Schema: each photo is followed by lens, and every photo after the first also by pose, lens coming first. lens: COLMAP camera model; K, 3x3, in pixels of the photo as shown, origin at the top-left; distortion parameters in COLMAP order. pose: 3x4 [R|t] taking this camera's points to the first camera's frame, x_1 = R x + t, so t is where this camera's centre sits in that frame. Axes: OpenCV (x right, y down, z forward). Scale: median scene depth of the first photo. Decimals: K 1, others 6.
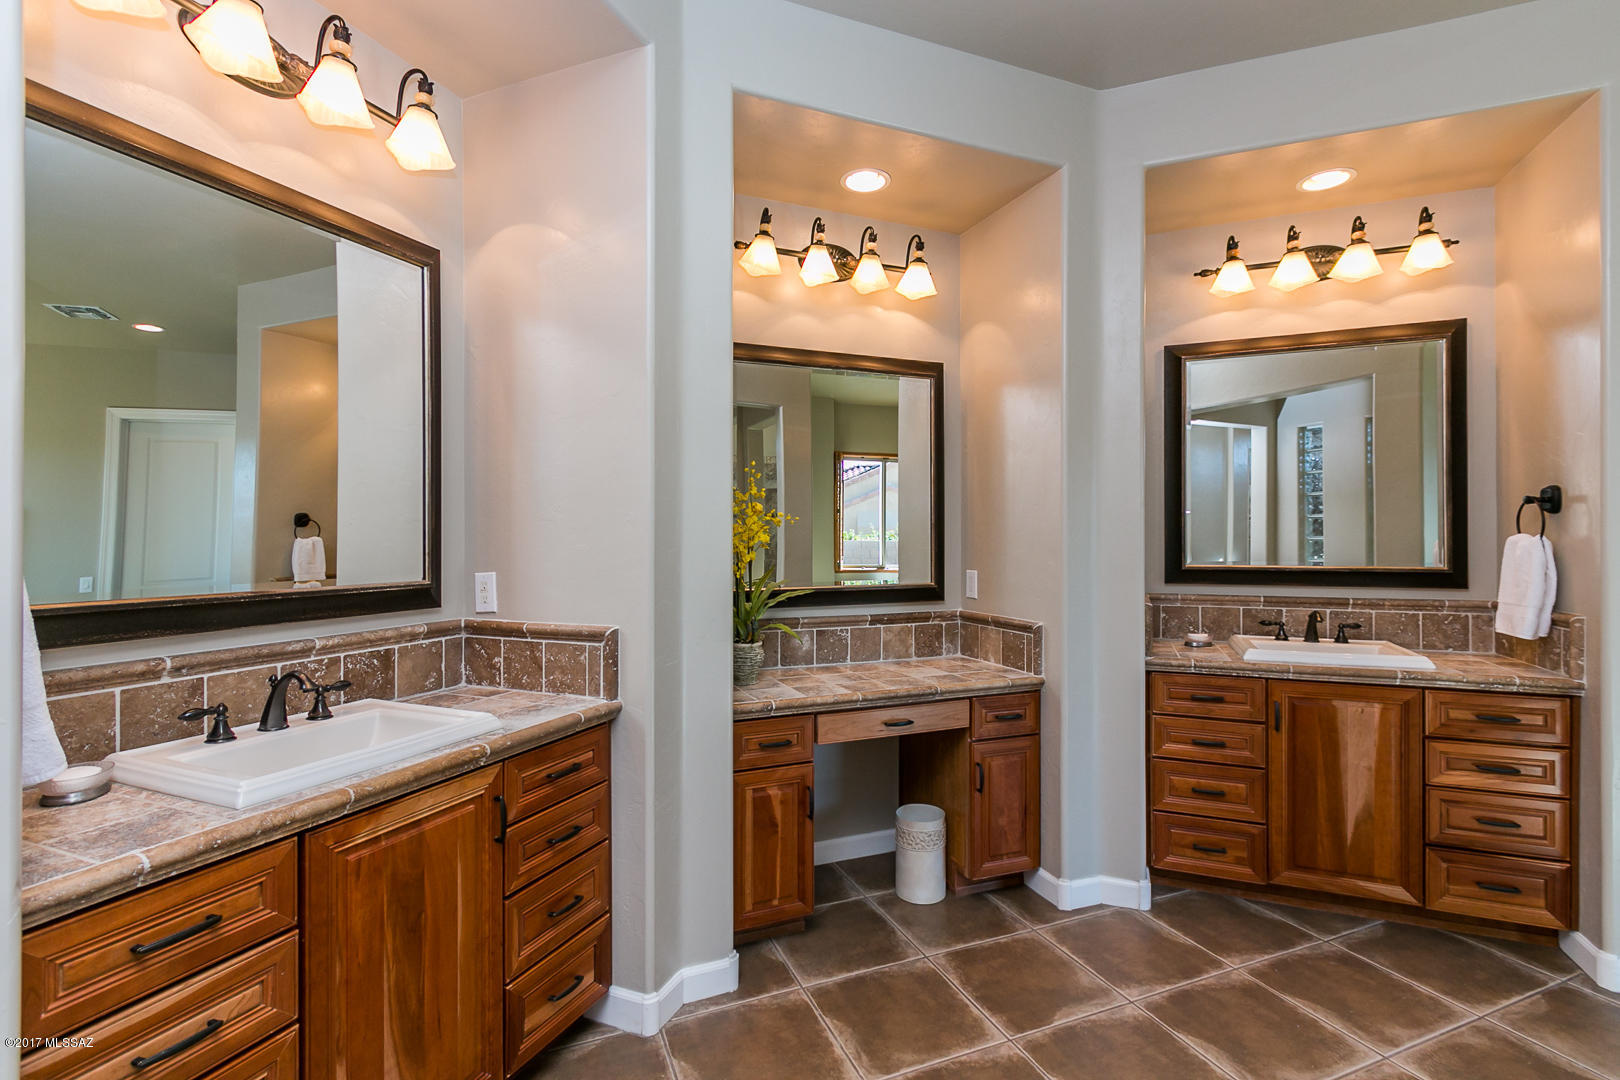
lens RADIAL K [[737.9, 0, 806.8], [0, 737.9, 539.0], [0, 0, 1]] dist [0.003535, -0.001672]
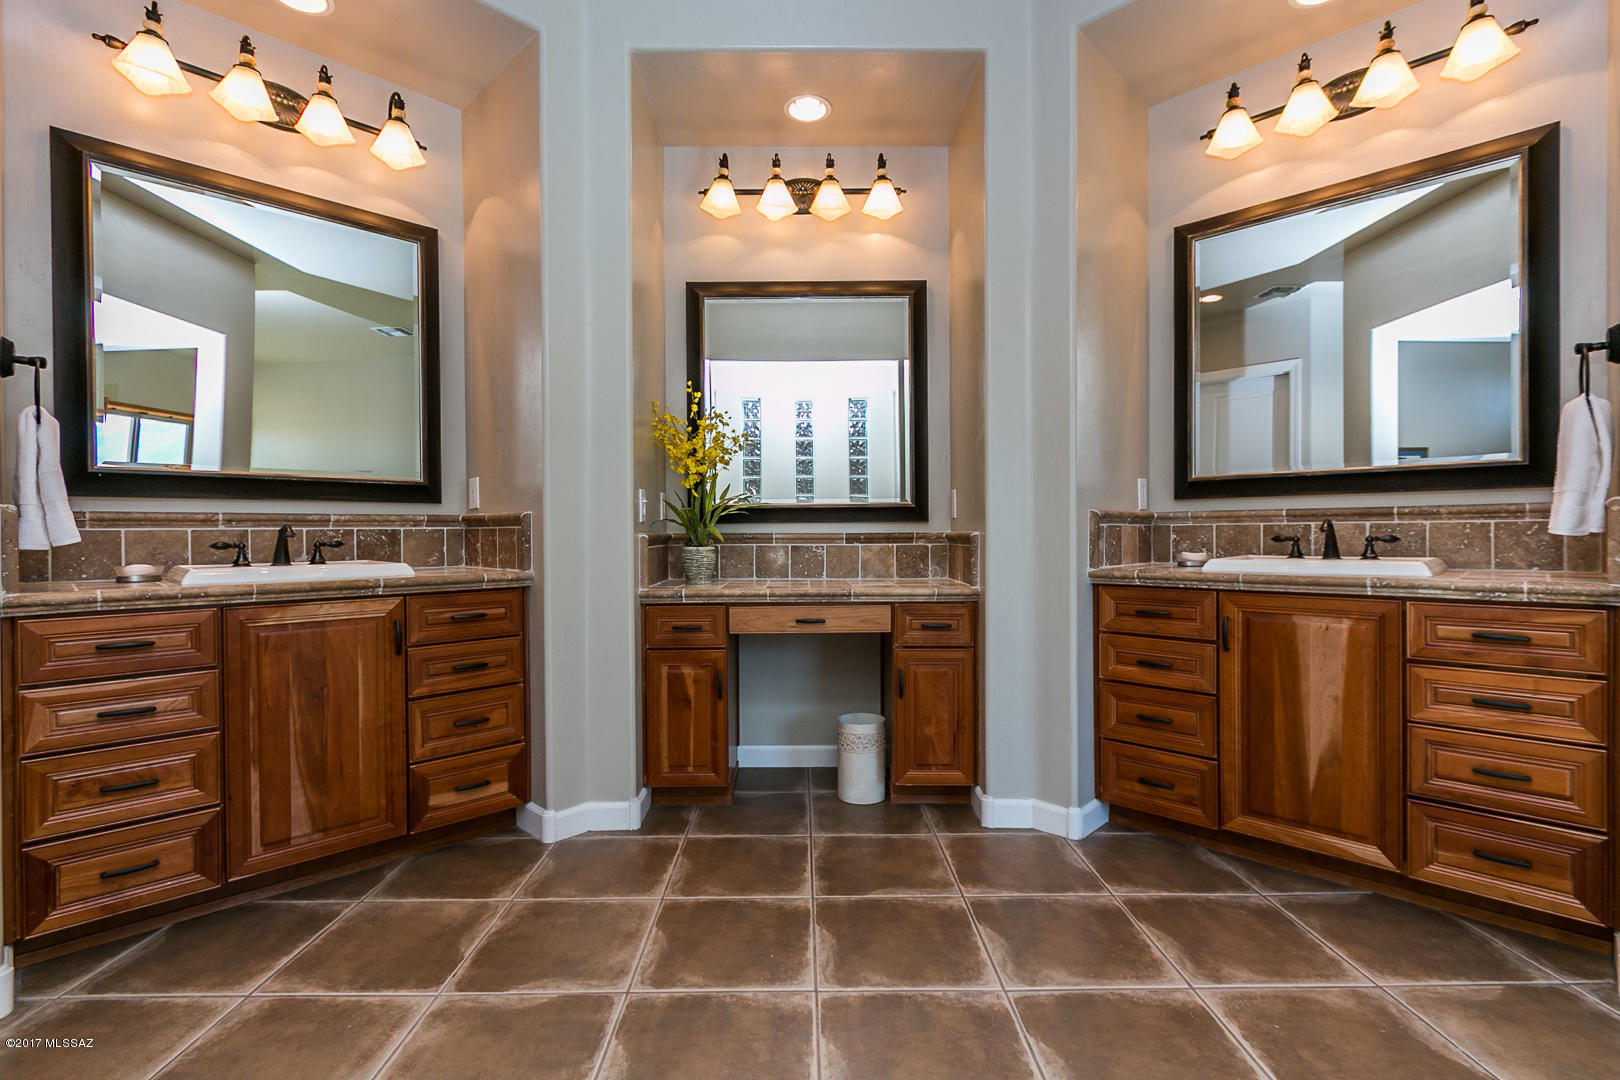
lens RADIAL K [[737.9, 0, 792.4], [0, 737.9, 540.1], [0, 0, 1]] dist [0.003535, -0.001672]
pose [[0.925617, 0.004672, -0.378432, 0.516774], [0.000012, 0.999923, 0.012374, 0.126390], [0.378461, -0.011458, 0.925546, 0.019260]]
